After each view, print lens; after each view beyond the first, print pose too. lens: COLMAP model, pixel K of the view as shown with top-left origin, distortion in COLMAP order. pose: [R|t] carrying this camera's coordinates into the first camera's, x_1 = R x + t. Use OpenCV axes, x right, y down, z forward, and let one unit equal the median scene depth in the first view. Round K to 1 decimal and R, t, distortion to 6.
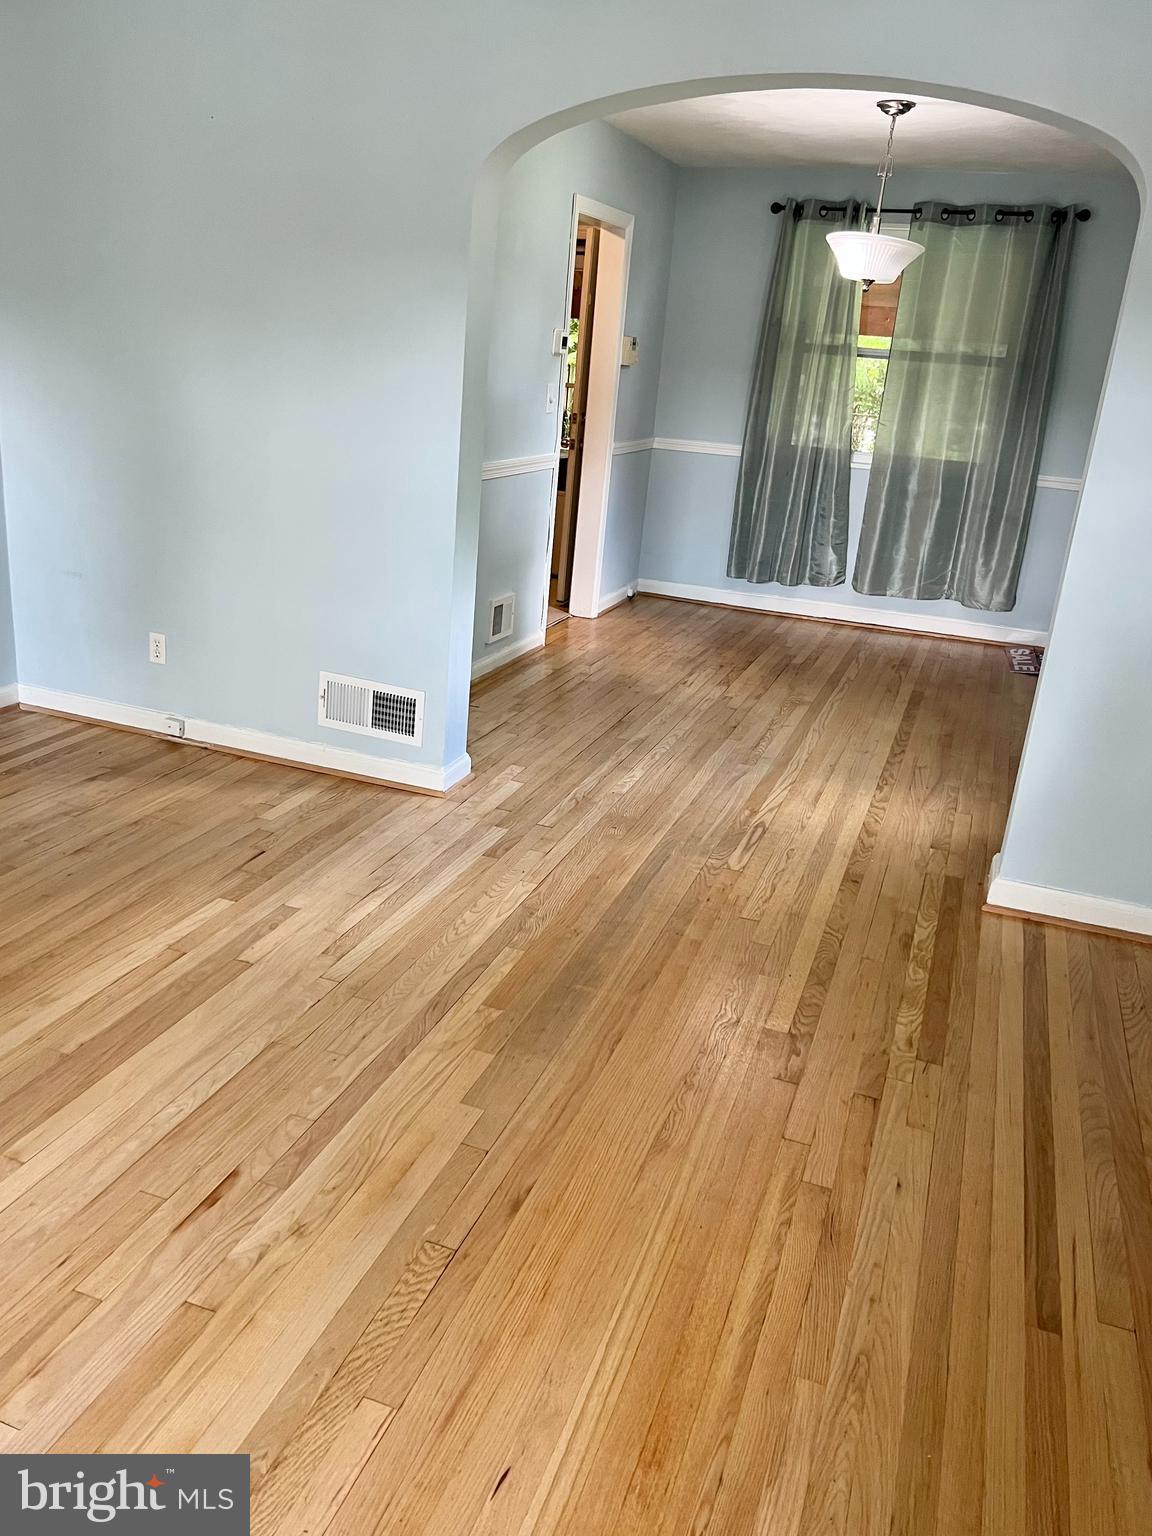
lens RADIAL K [[1209.6, 0, 521.3], [0, 1209.6, 767.0], [0, 0, 1]] dist [0.138861, -0.285291]
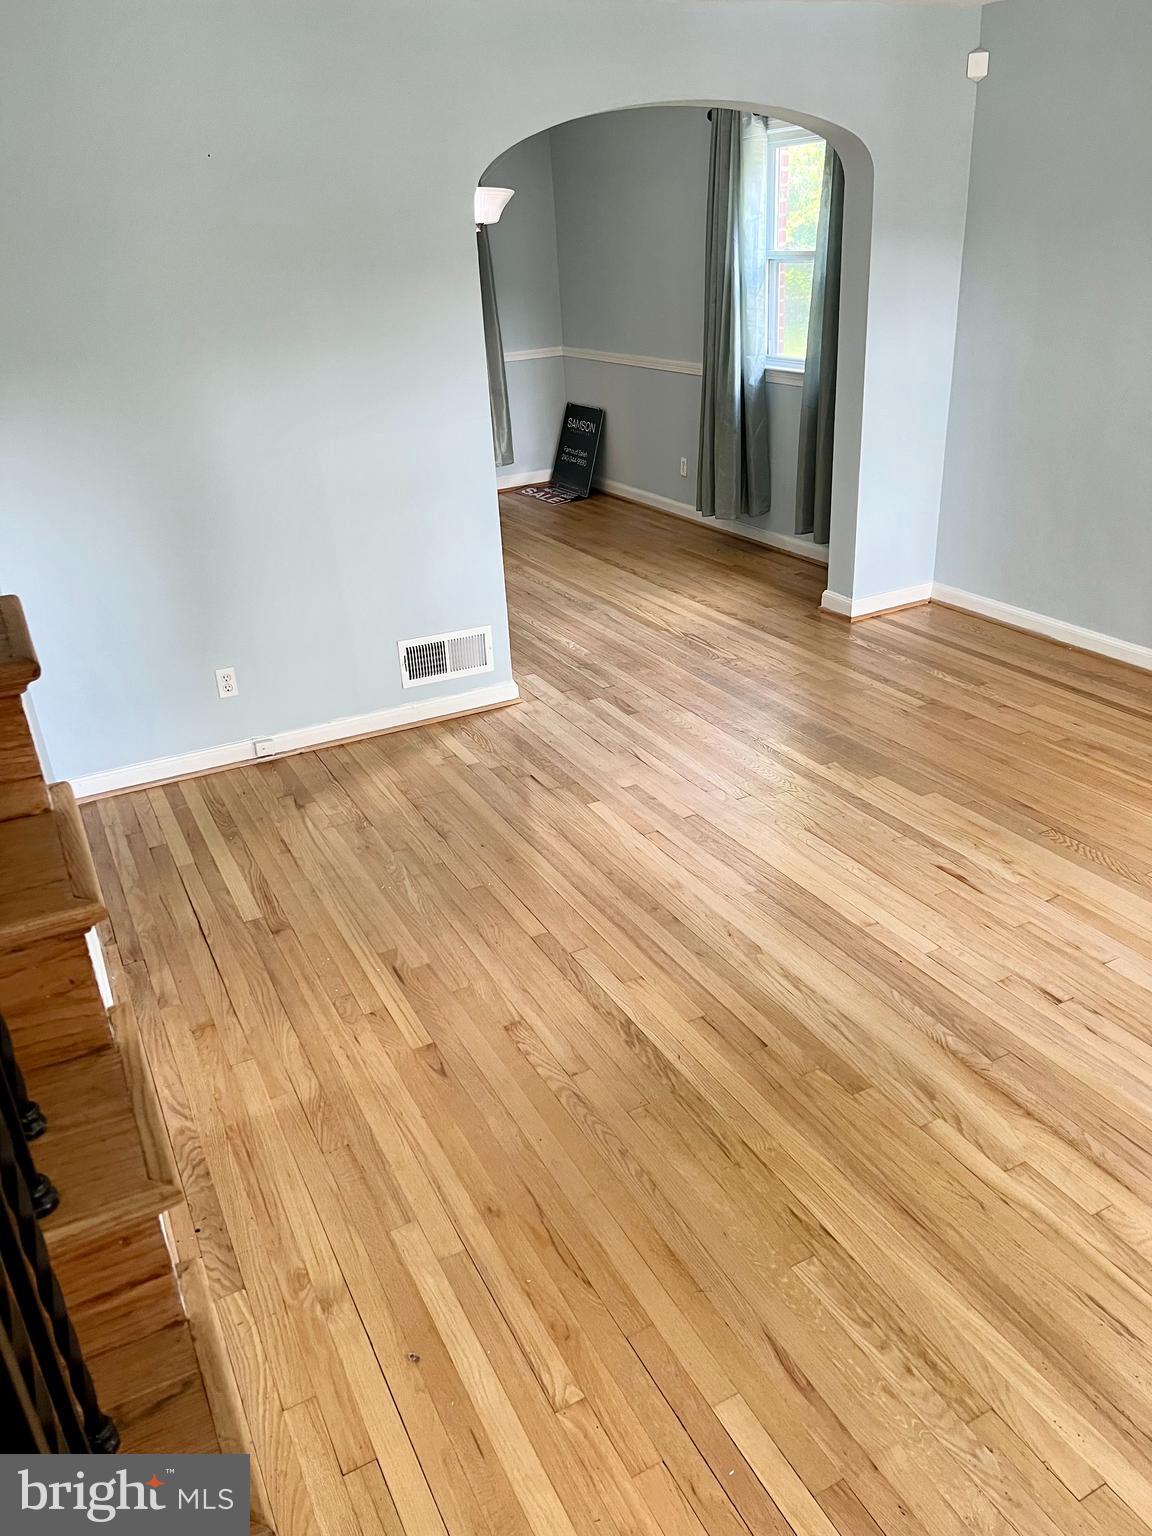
lens RADIAL K [[1172.2, 0, 571.4], [0, 1172.2, 776.8], [0, 0, 1]] dist [0.064471, -0.083973]
pose [[0.660676, -0.416242, 0.624700, -0.518970], [0.346576, 0.907321, 0.238020, -0.110339], [-0.665878, 0.059252, 0.743704, 0.056785]]
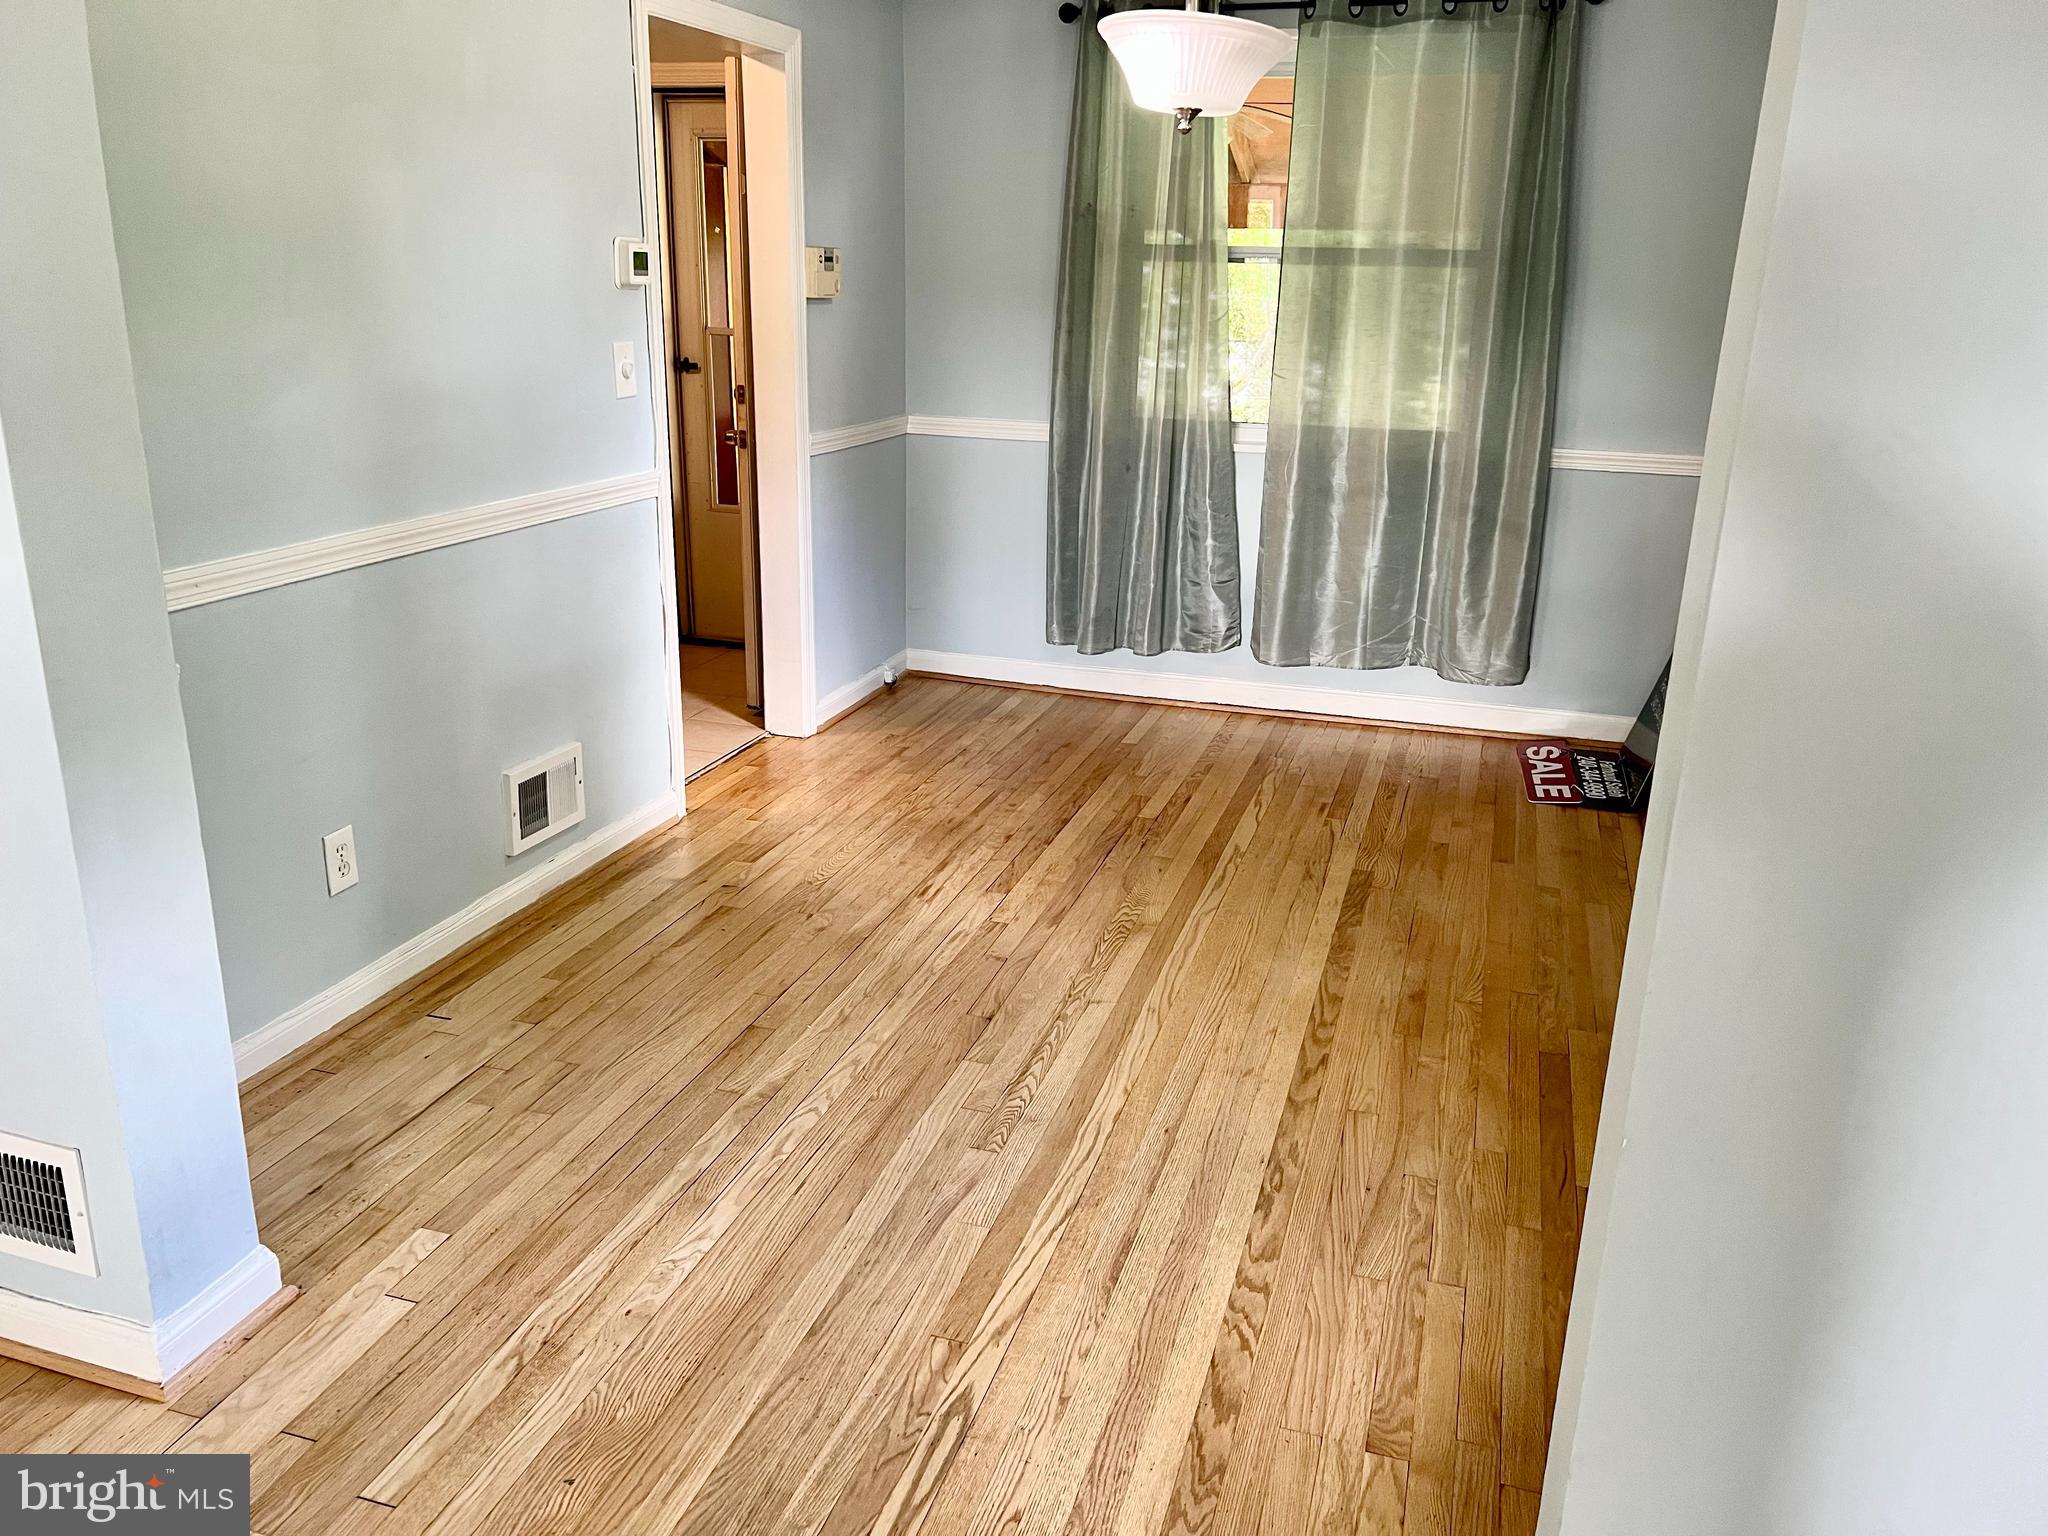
lens RADIAL K [[1535.9, 0, 993.4], [0, 1535.9, 758.2], [0, 0, 1]] dist [0.175129, -0.438667]
pose [[0.996998, -0.066050, 0.040407, 0.129204], [0.067043, 0.997468, -0.023736, -0.099633], [-0.038737, 0.026374, 0.998901, 0.303132]]
